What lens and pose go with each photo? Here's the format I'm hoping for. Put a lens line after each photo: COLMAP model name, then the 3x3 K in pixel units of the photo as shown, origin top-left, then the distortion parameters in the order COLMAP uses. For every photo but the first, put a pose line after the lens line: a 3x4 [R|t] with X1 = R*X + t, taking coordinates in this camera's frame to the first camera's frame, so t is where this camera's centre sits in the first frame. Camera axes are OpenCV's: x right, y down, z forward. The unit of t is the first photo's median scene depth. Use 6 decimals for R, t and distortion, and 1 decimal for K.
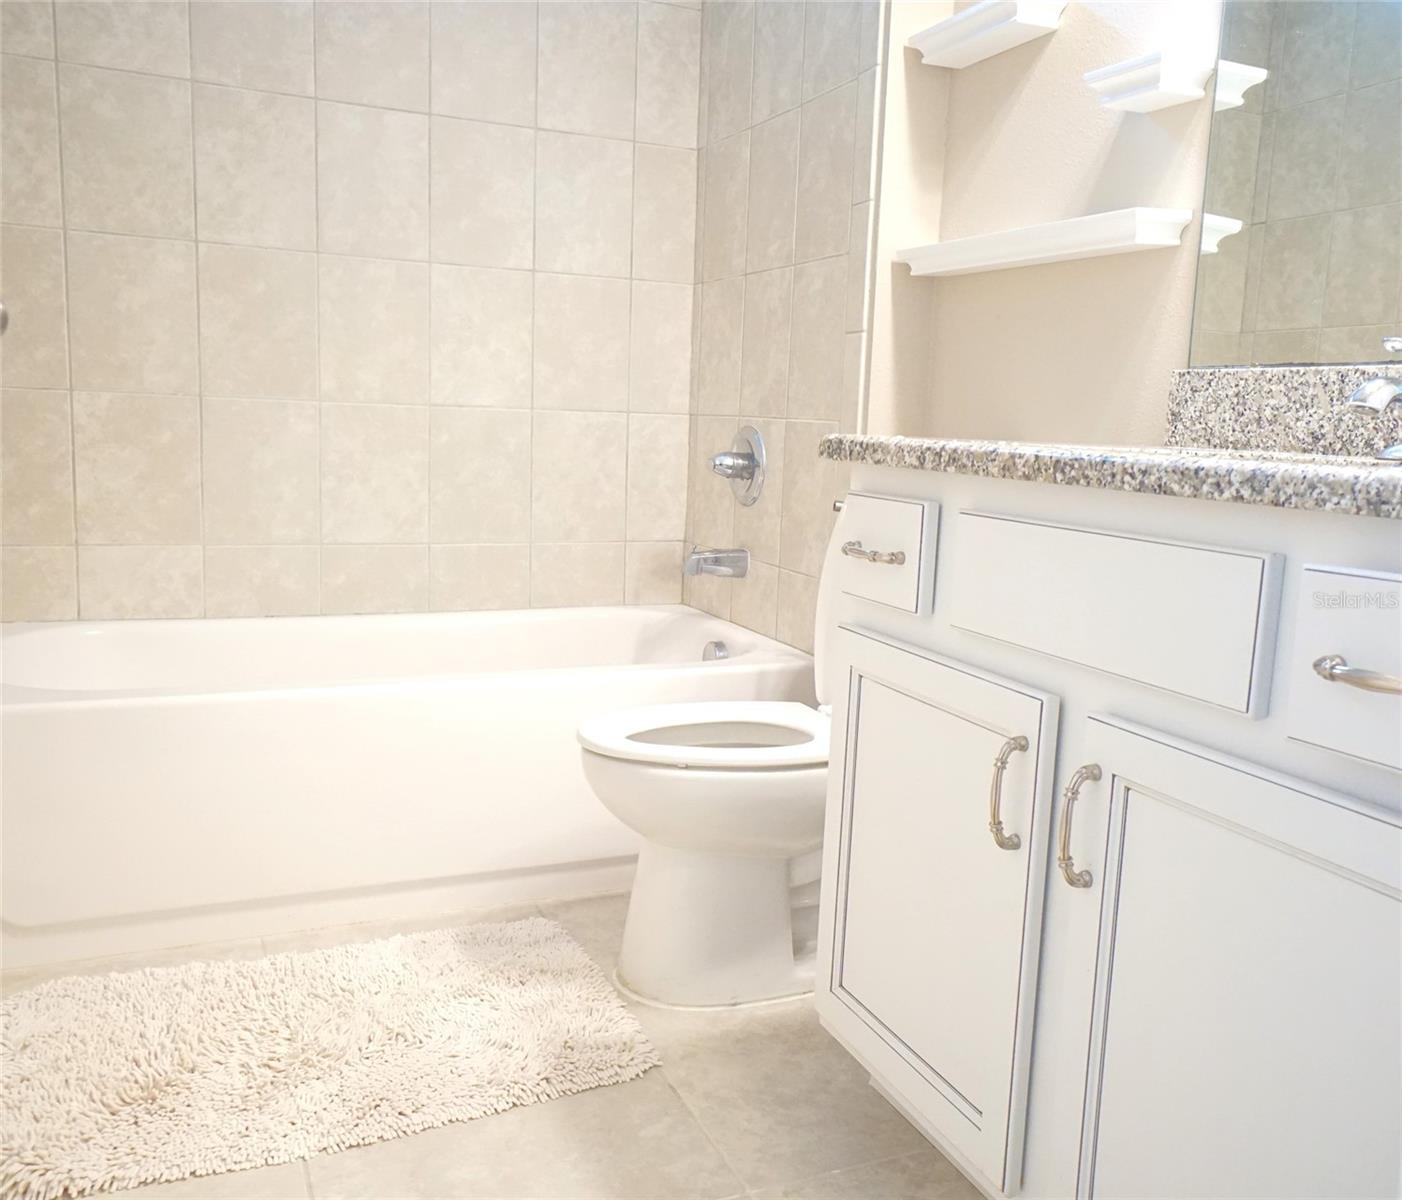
lens RADIAL K [[1203.5, 0, 701.0], [0, 1203.5, 600.0], [0, 0, 1]] dist [0.013201, 0.014754]
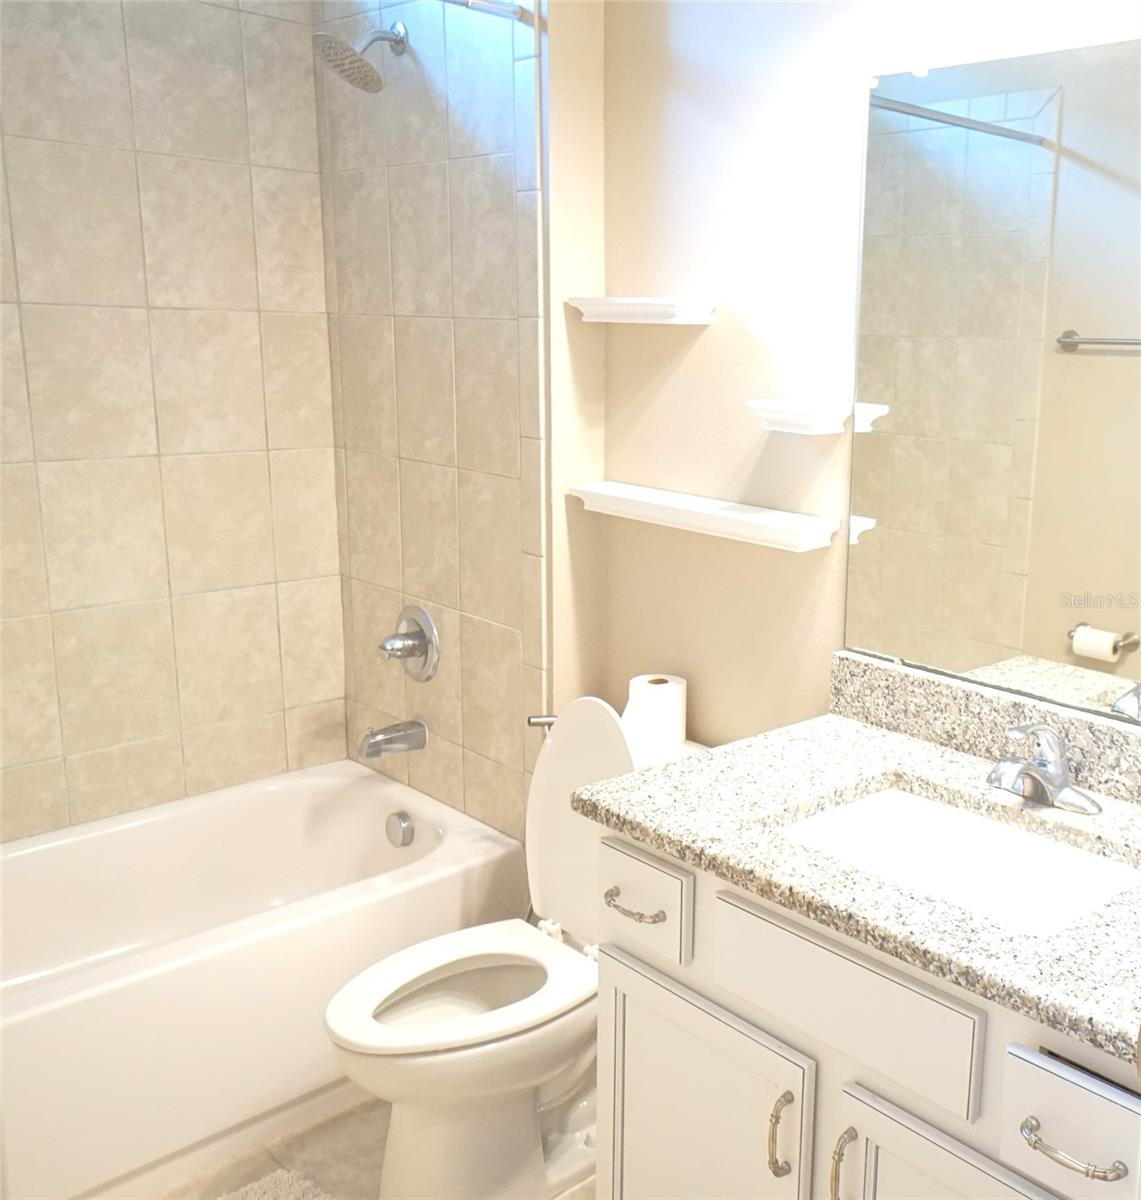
lens RADIAL K [[1244.5, 0, 740.0], [0, 1244.5, 602.4], [0, 0, 1]] dist [0.012058, 0.035701]
pose [[0.924717, -0.099874, 0.367321, -0.101757], [0.067529, 0.992702, 0.099913, -0.256271], [-0.374619, -0.067586, 0.924712, -0.077224]]
